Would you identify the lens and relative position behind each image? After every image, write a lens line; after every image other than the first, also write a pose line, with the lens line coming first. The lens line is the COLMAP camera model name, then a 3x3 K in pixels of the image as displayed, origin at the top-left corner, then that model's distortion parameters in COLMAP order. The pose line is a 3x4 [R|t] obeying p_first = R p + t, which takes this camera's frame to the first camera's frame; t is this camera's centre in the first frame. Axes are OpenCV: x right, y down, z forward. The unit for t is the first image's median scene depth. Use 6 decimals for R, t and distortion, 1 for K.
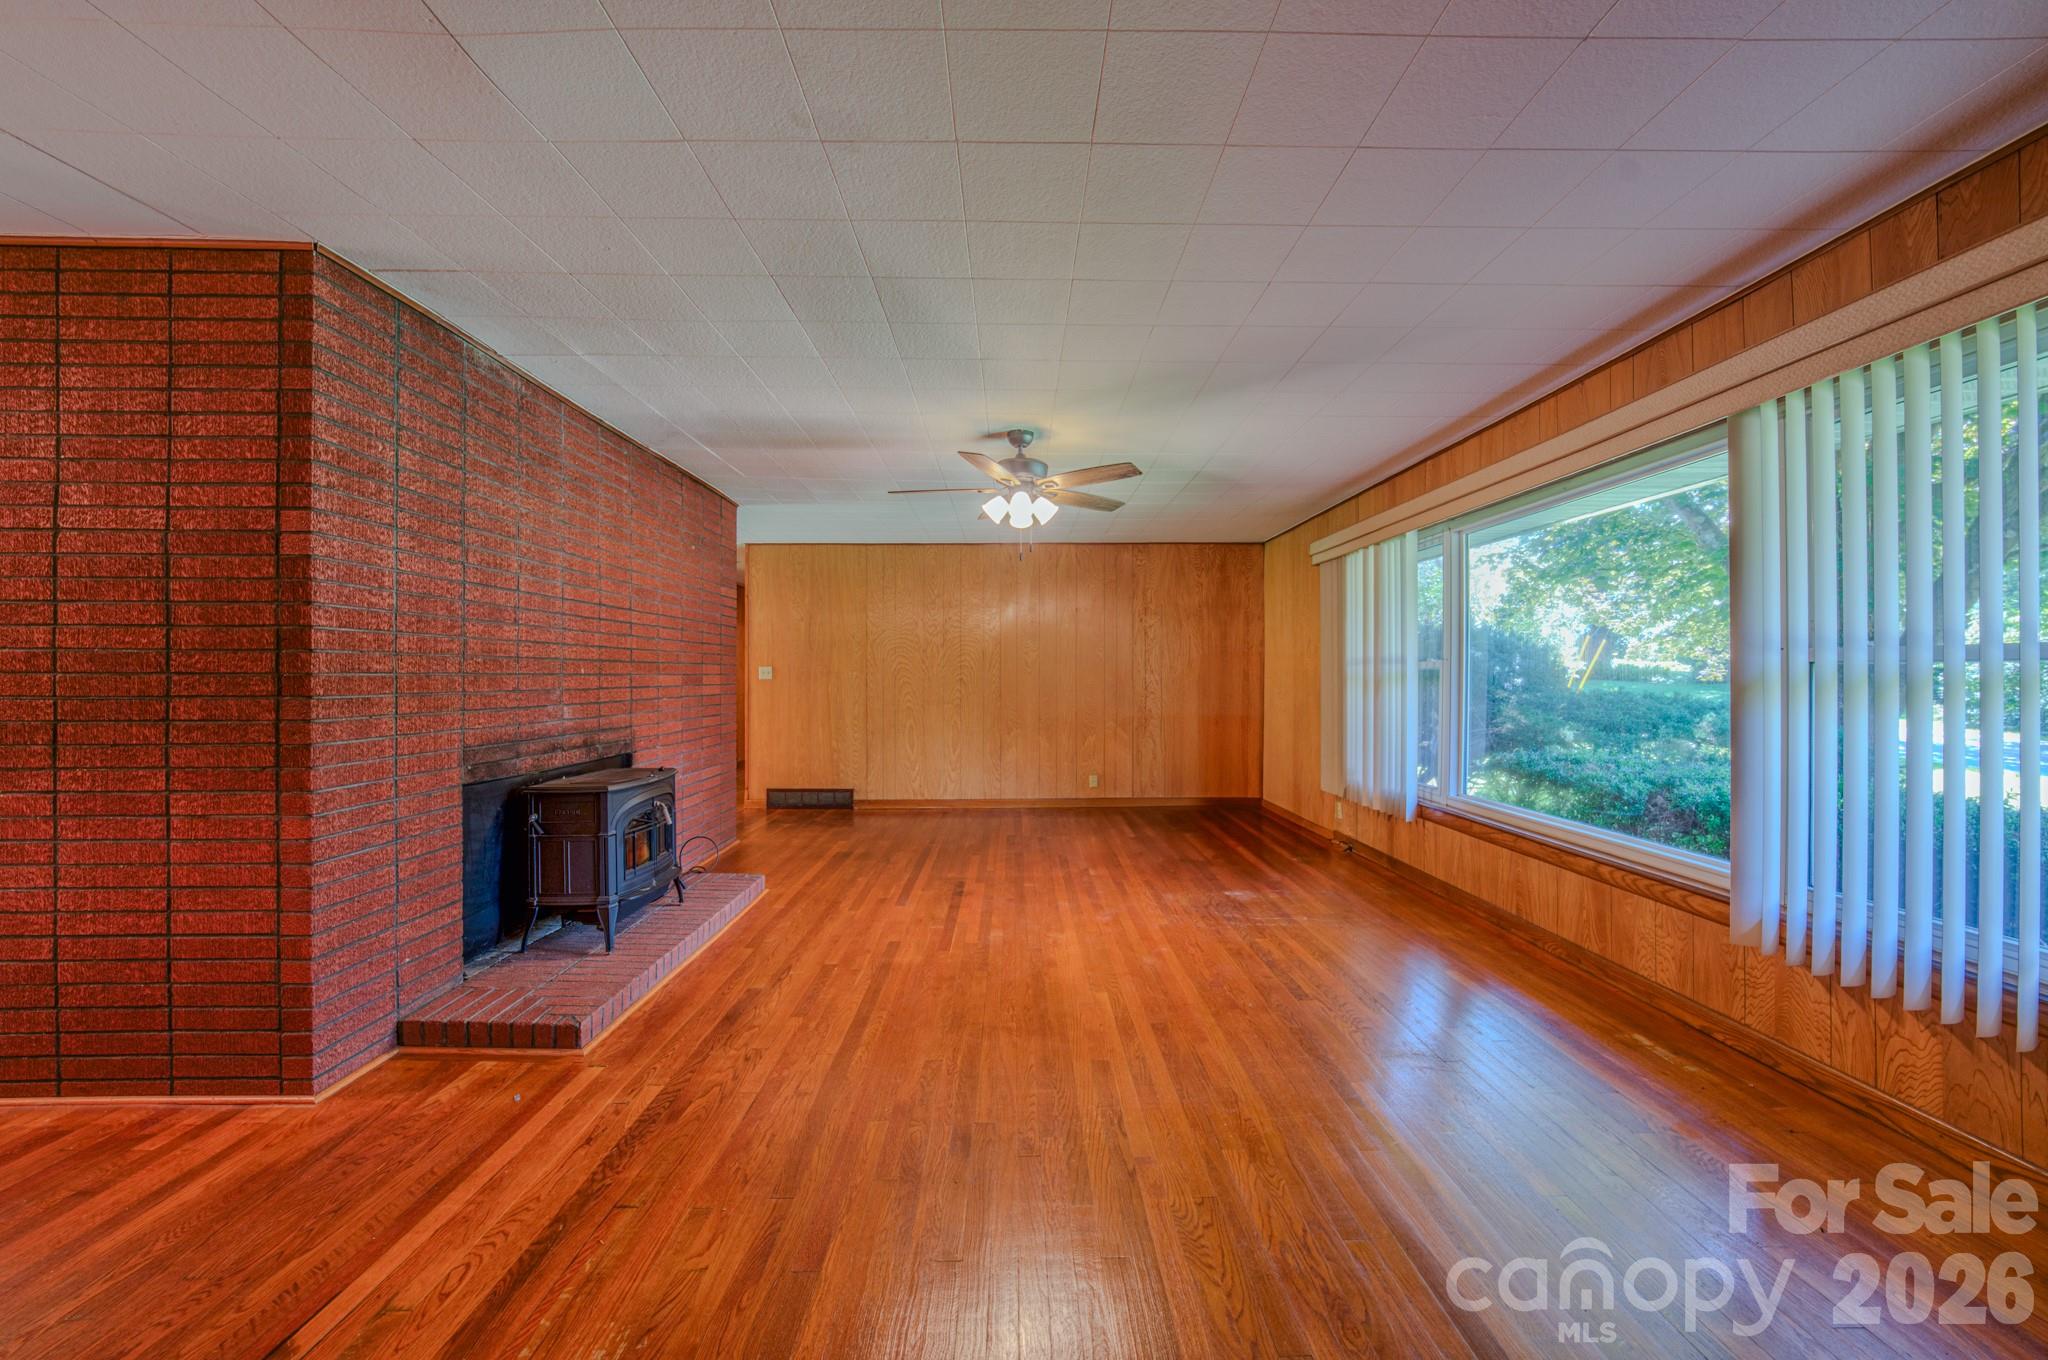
lens RADIAL K [[763.2, 0, 1023.0], [0, 763.2, 677.5], [0, 0, 1]] dist [-0.000084, -0.000001]
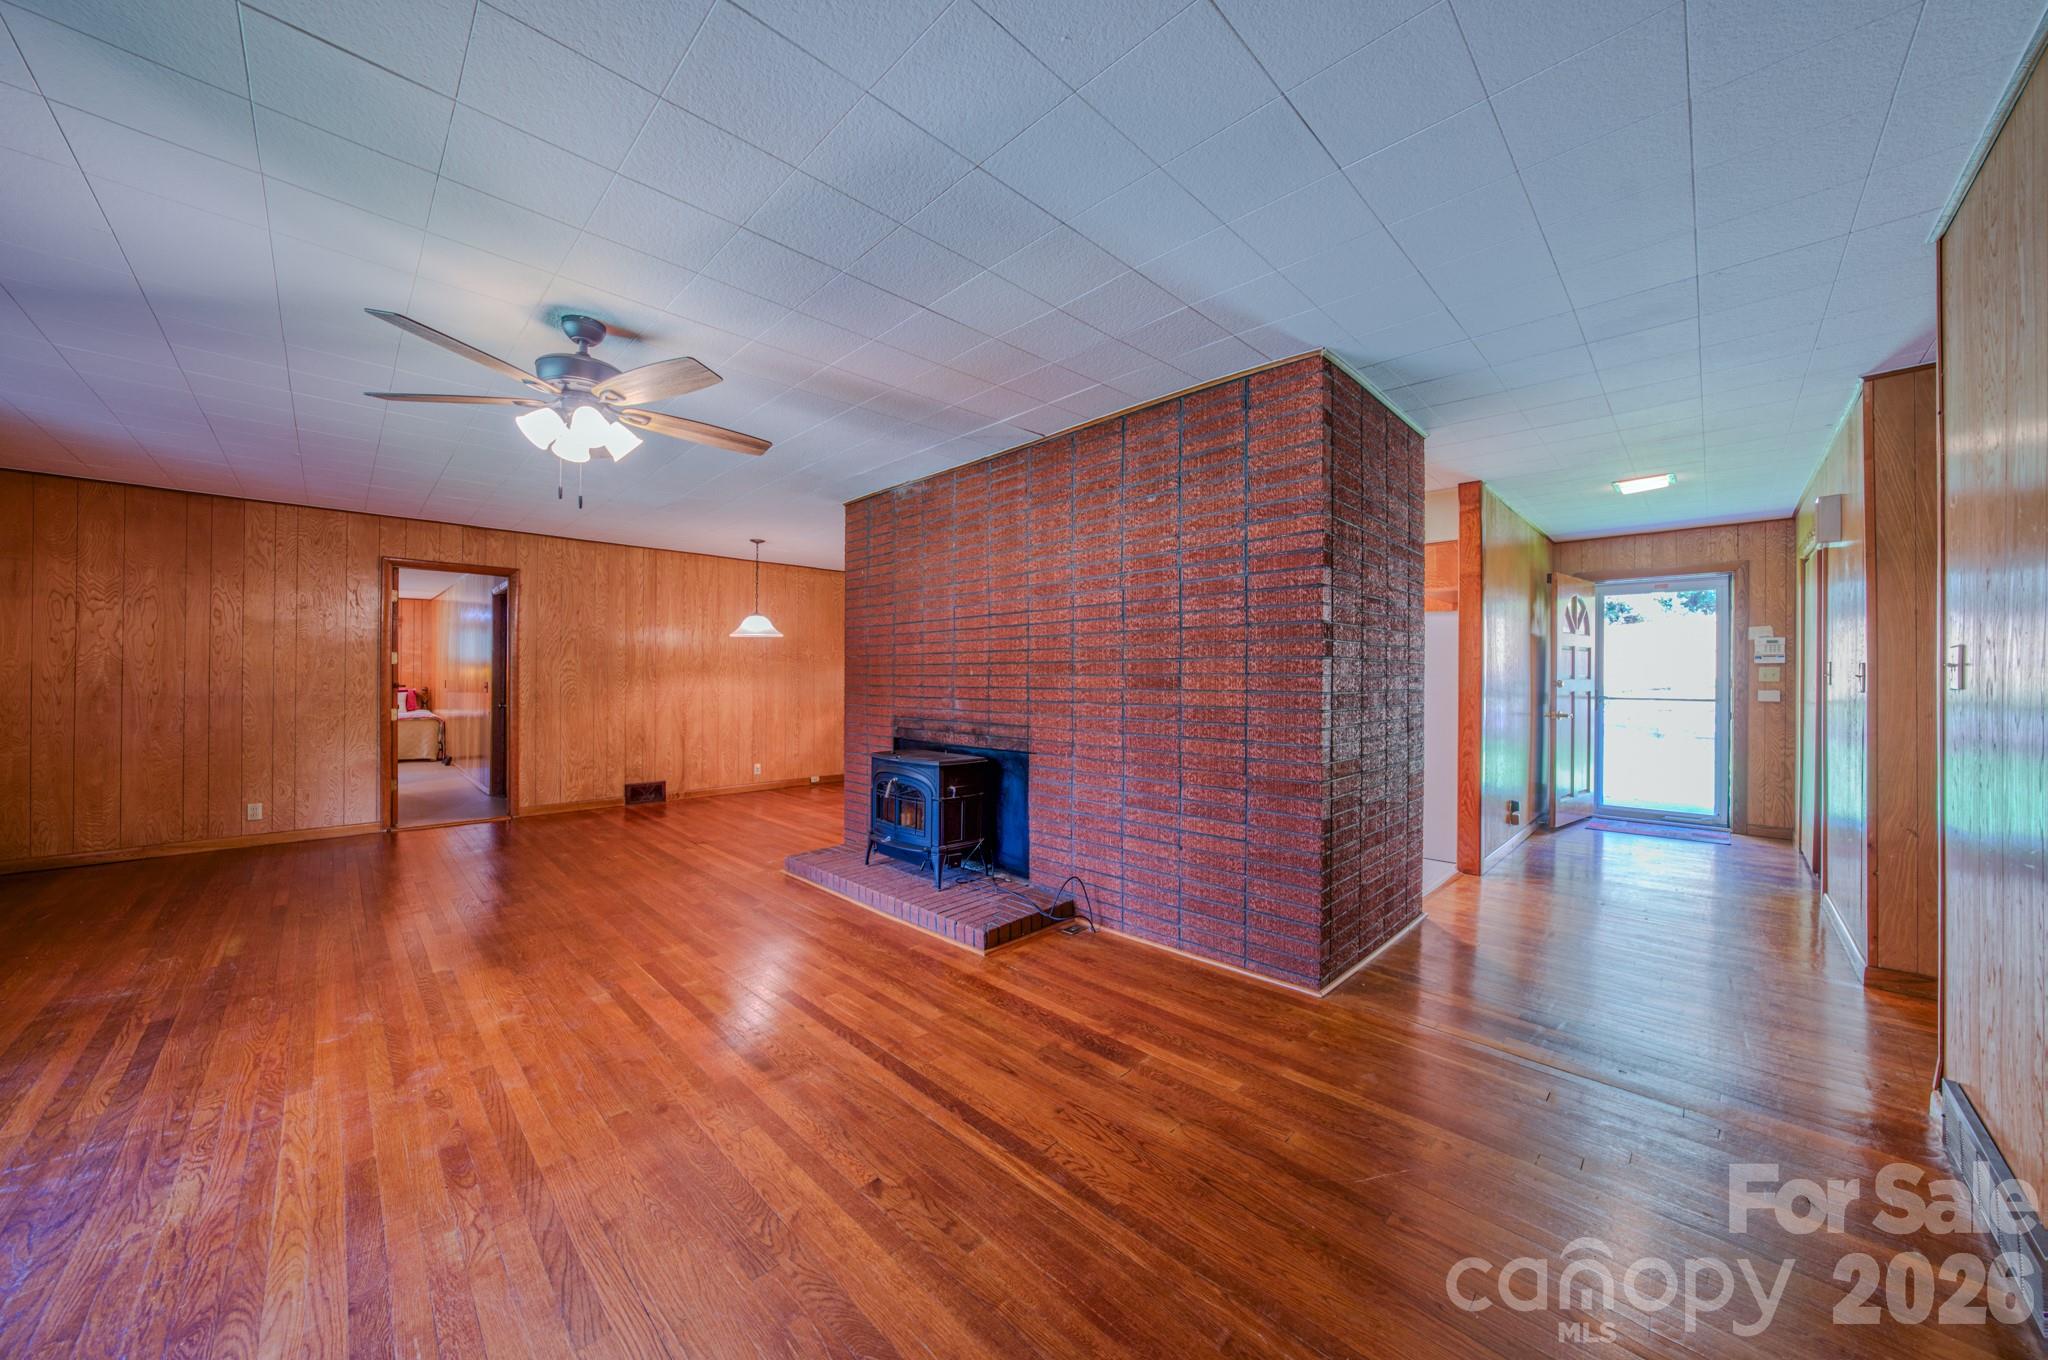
lens RADIAL K [[707.4, 0, 1015.6], [0, 707.4, 677.4], [0, 0, 1]] dist [-0.017804, 0.002375]
pose [[-0.720148, -0.005011, -0.693802, 0.168297], [-0.006168, 0.999981, -0.000820, -0.000481], [0.693793, 0.003688, -0.720165, 1.884902]]
